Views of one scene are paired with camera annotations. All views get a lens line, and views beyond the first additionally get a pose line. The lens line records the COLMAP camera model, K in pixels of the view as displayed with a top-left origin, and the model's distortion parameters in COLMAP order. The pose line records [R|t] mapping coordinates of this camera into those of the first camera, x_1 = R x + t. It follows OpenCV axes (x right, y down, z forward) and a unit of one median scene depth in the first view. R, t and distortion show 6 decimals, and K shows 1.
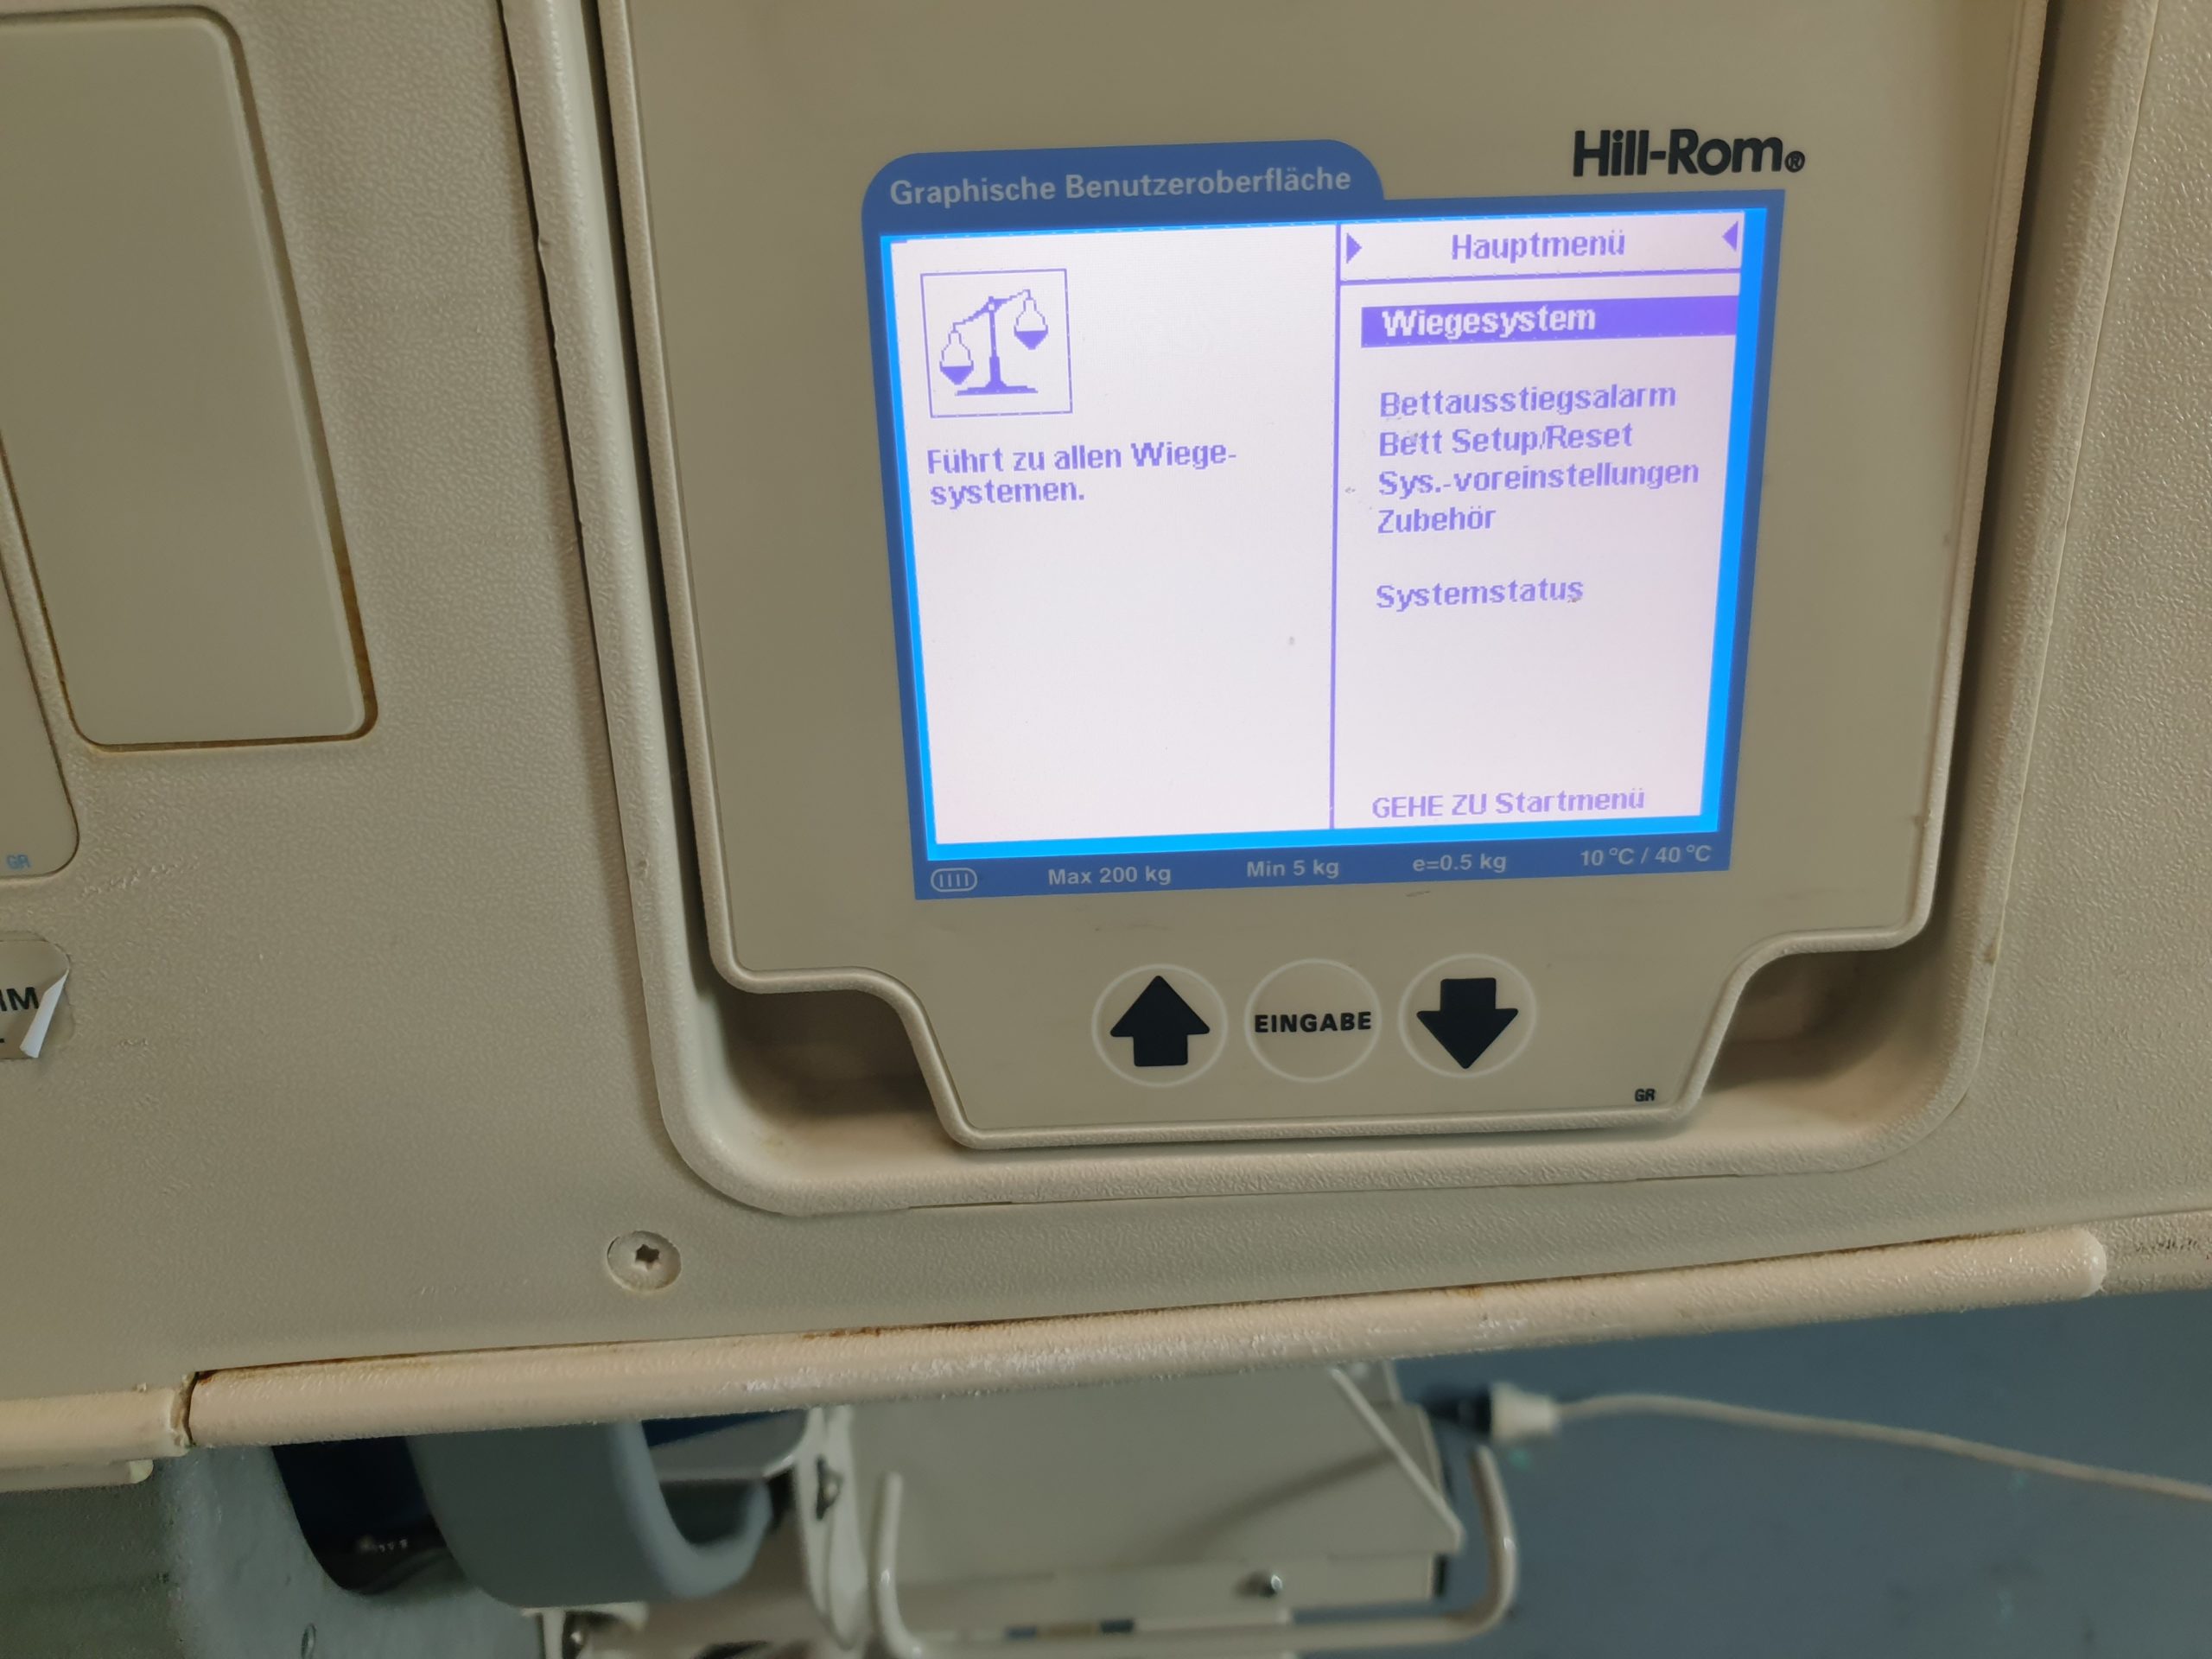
lens RADIAL K [[1680.9, 0, 1105.1], [0, 1680.9, 756.8], [0, 0, 1]] dist [0.001596, 0.002791]
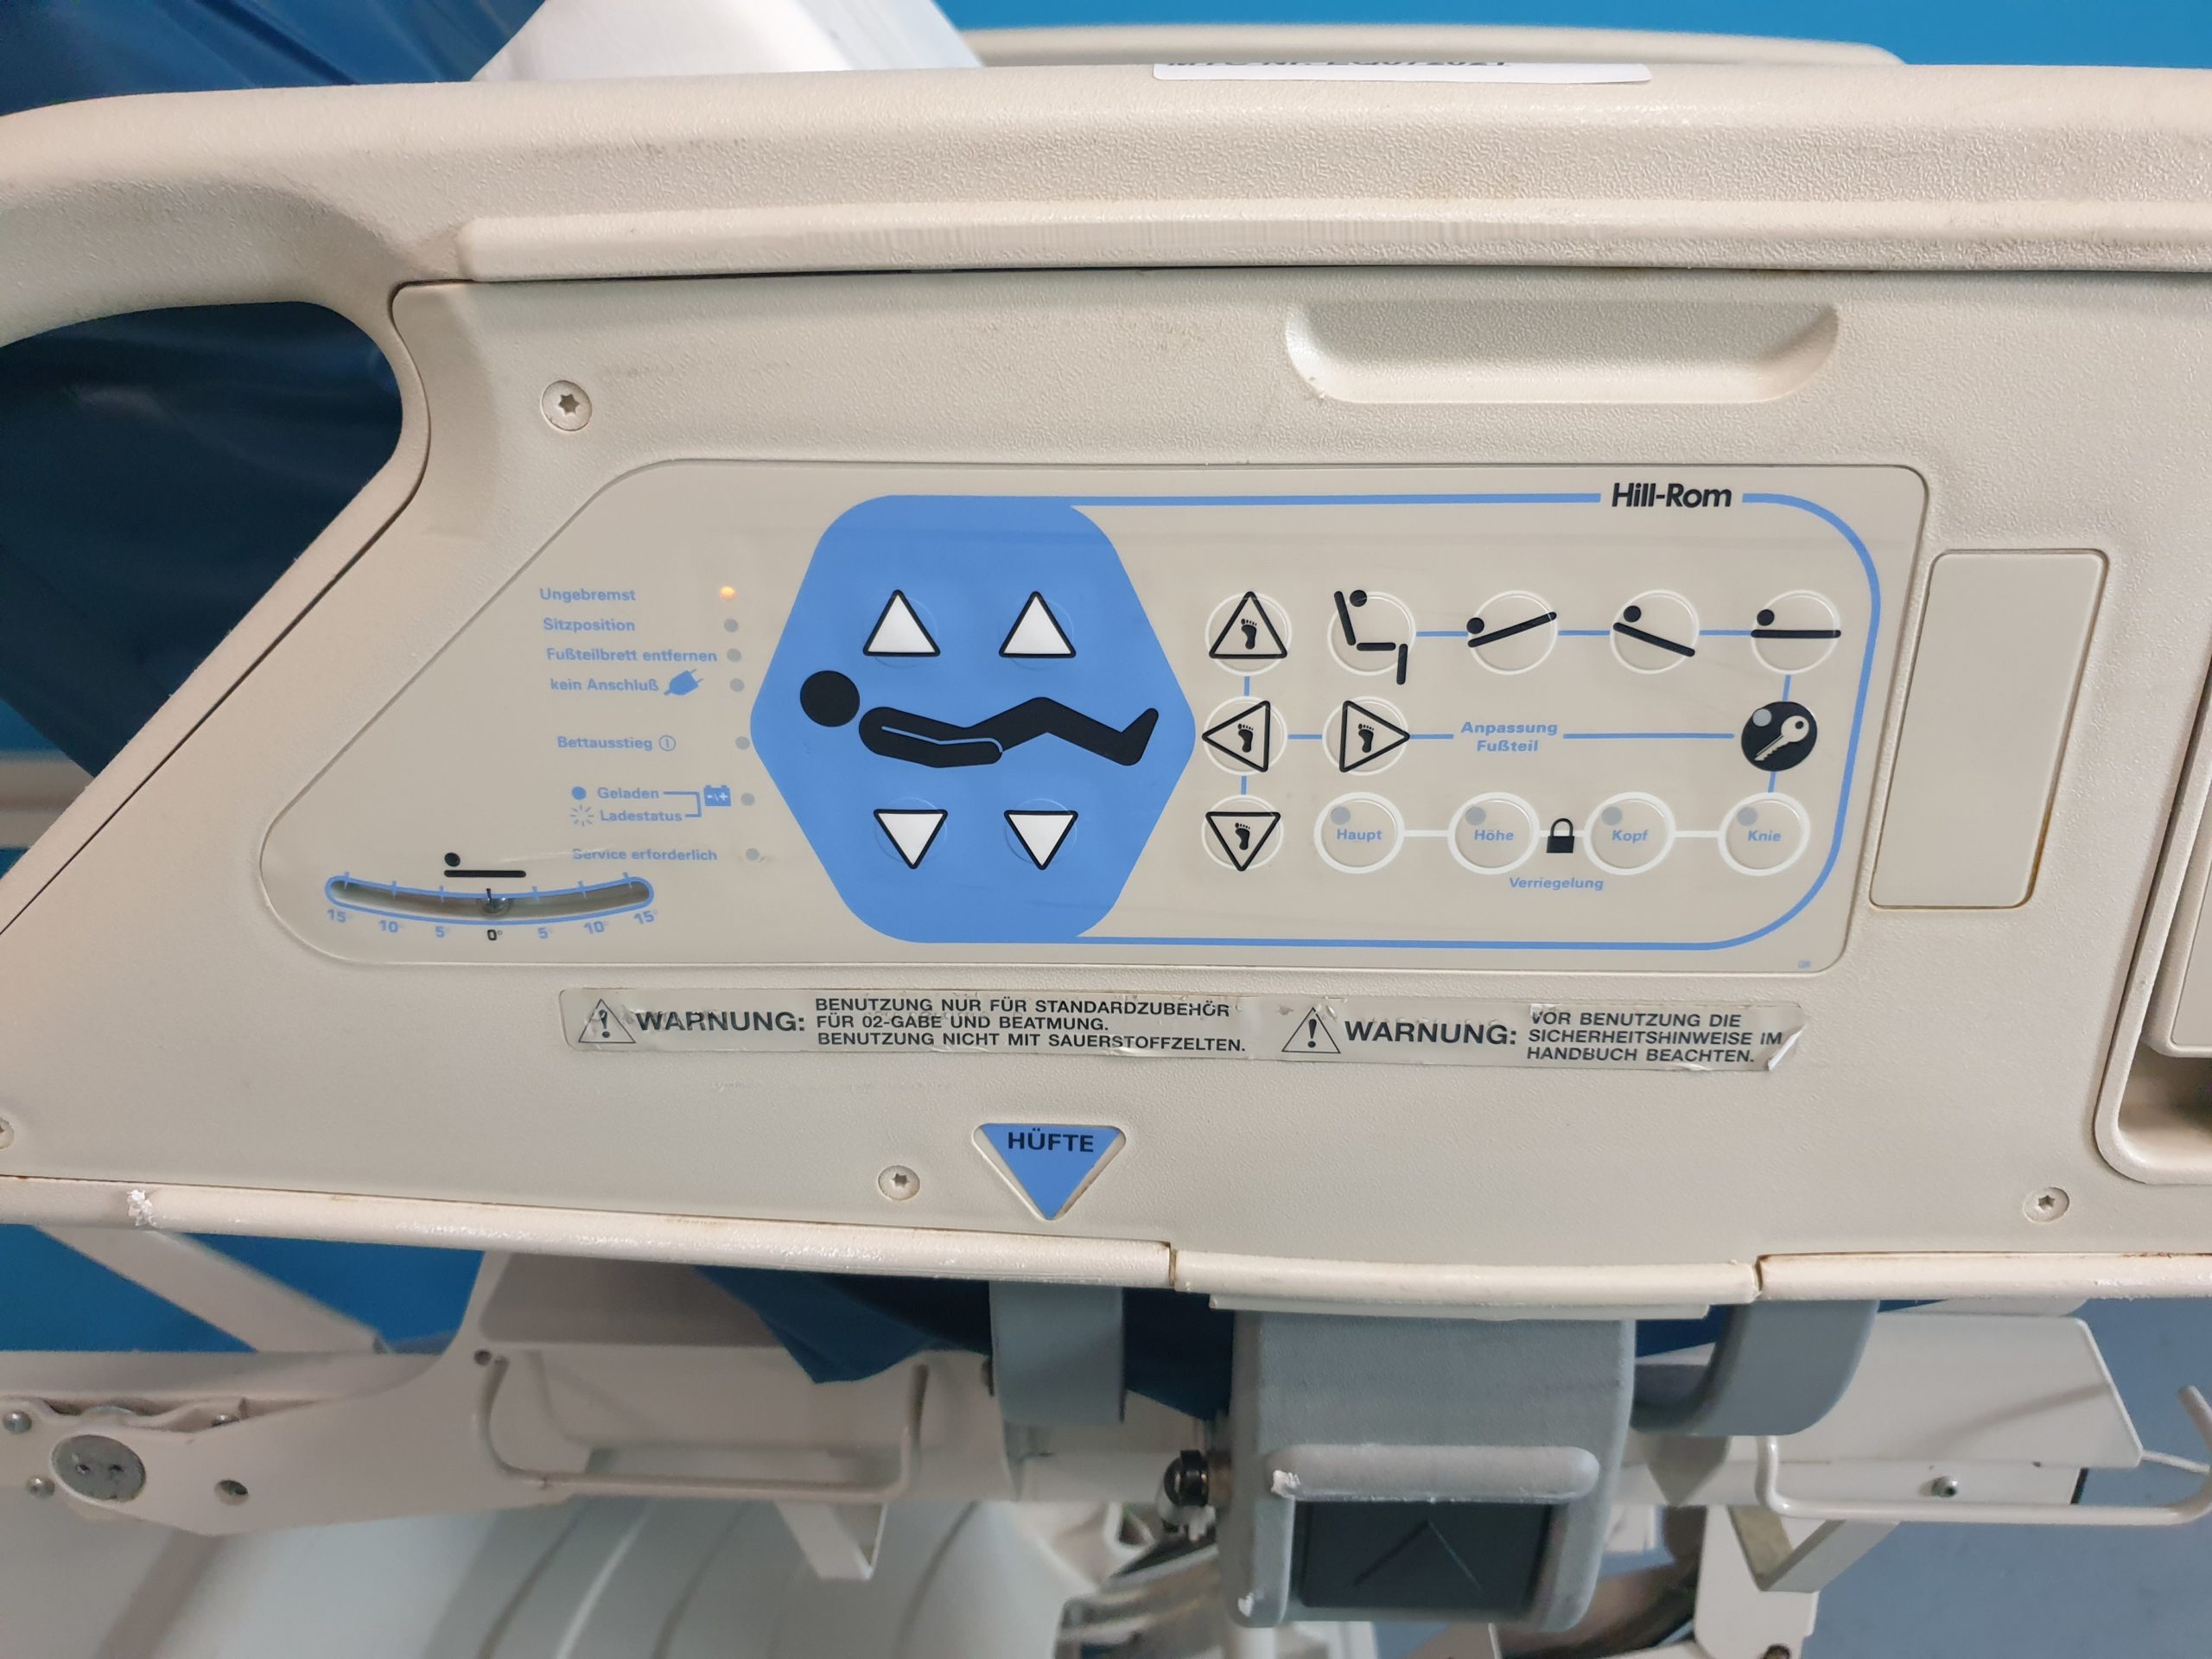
lens RADIAL K [[1741.9, 0, 1064.4], [0, 1741.9, 820.4], [0, 0, 1]] dist [0.122840, -0.286767]
pose [[0.997407, 0.055229, -0.046133, -1.269949], [-0.053041, 0.997469, 0.047361, -0.129858], [0.048632, -0.044791, 0.997812, -0.856090]]
